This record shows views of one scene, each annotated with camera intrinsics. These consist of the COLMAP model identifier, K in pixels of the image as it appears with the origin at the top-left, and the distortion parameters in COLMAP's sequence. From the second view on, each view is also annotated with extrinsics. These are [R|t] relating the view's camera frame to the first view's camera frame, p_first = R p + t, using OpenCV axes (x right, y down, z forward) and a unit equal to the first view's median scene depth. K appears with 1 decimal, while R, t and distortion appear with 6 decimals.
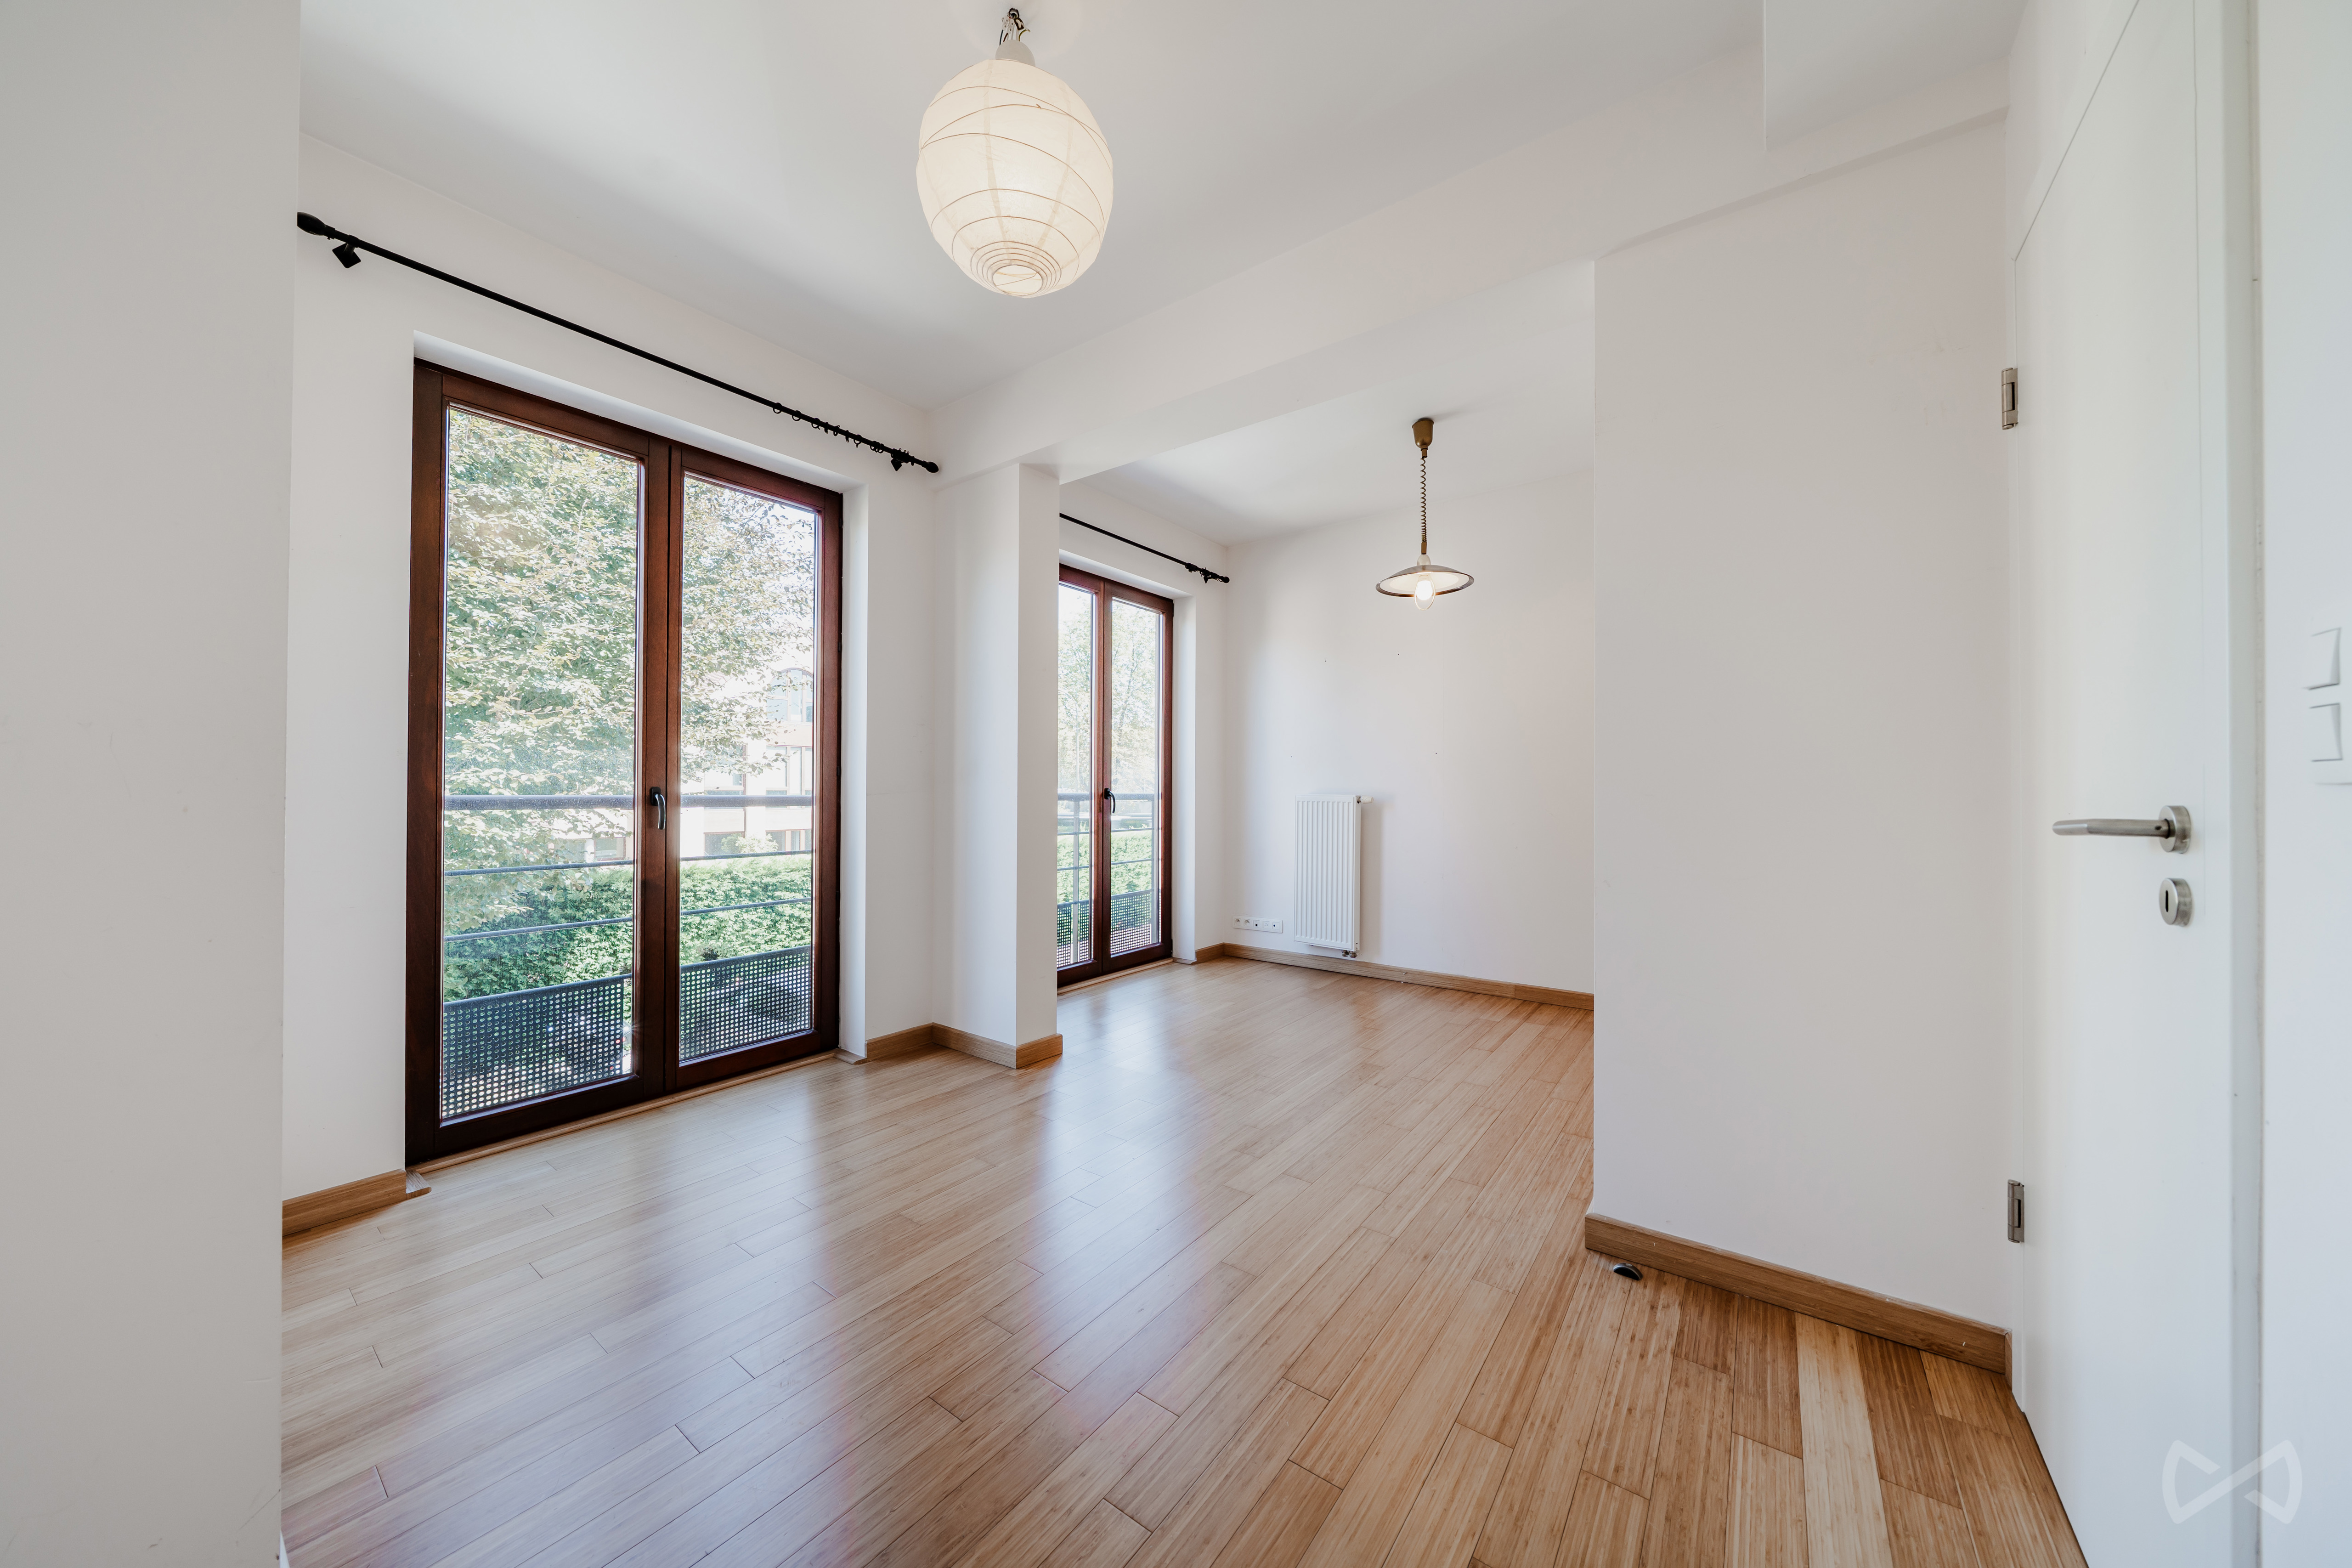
lens RADIAL K [[741.3, 0, 1127.5], [0, 741.3, 783.3], [0, 0, 1]] dist [-0.001054, -0.000057]
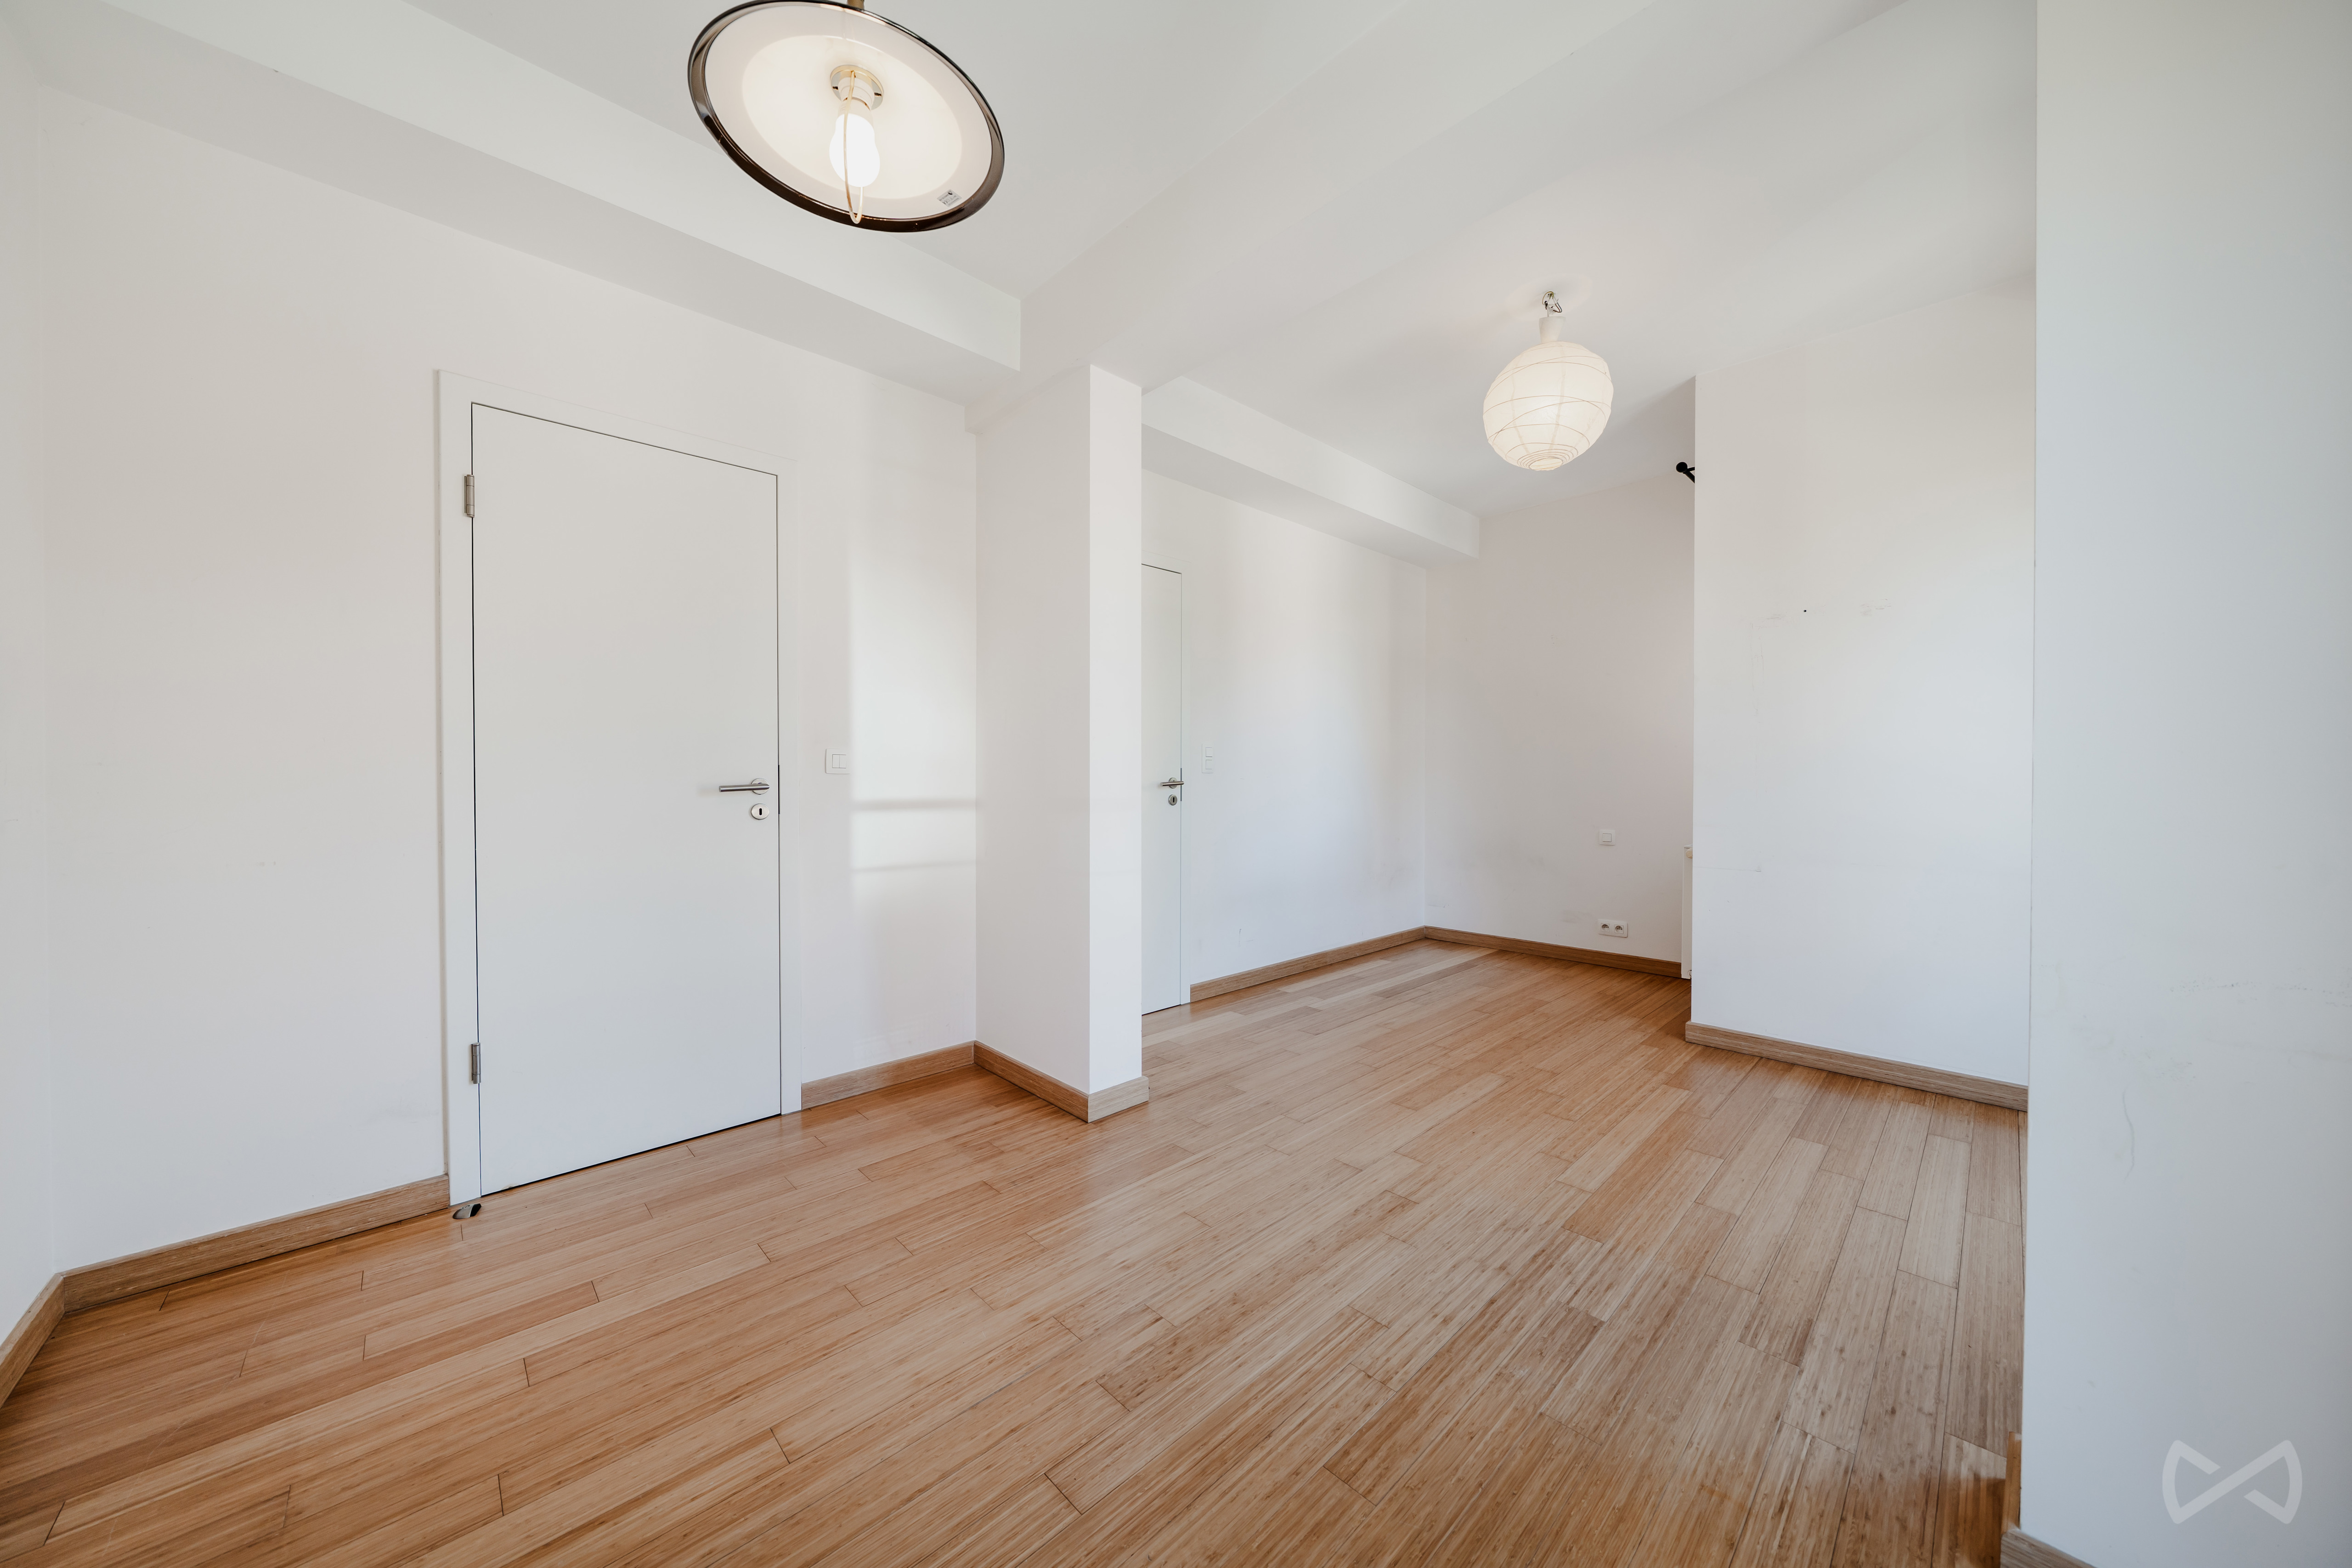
lens RADIAL K [[783.8, 0, 1183.8], [0, 783.8, 814.6], [0, 0, 1]] dist [0.054676, -0.000031]
pose [[-0.995513, 0.004693, 0.094511, 0.266699], [0.008464, 0.999182, 0.039538, 0.018838], [-0.094248, 0.040161, -0.994738, 1.594011]]
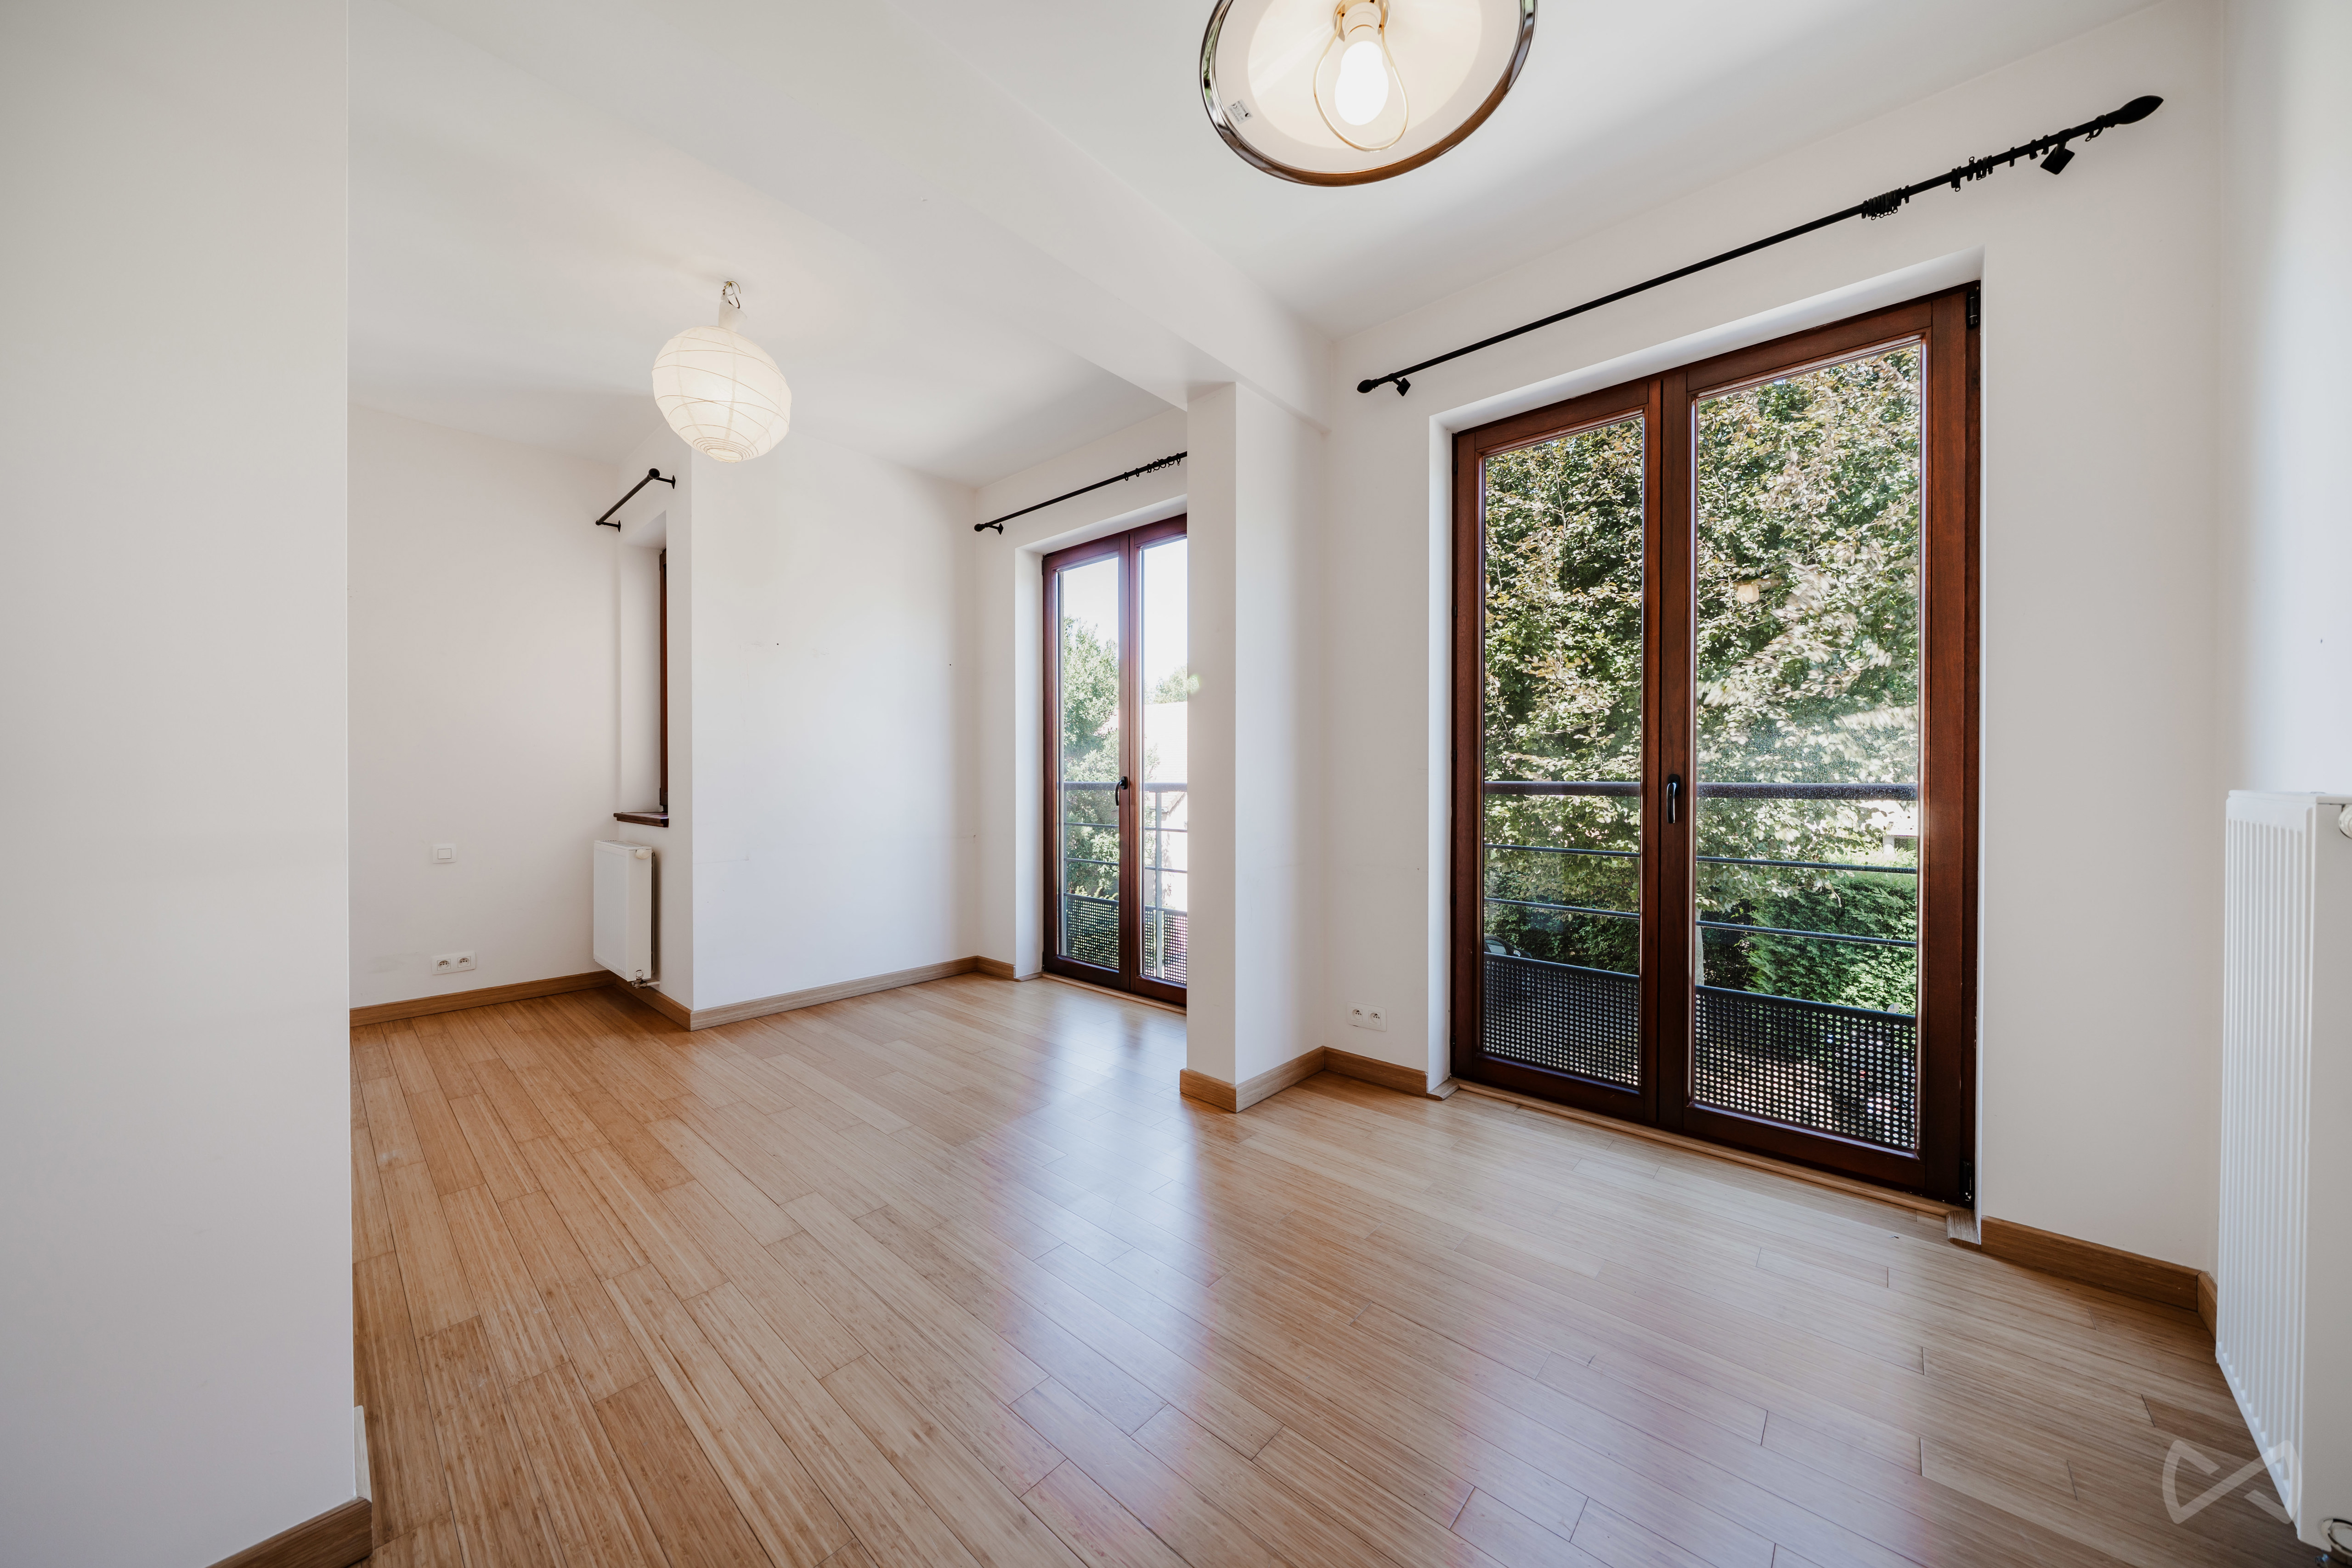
lens RADIAL K [[802.3, 0, 1173.0], [0, 802.3, 784.2], [0, 0, 1]] dist [0.000198, -0.000101]
pose [[-0.025053, 0.002708, -0.999682, 0.843513], [0.006709, 0.999974, 0.002541, 0.031723], [0.999664, -0.006643, -0.025070, 1.123029]]
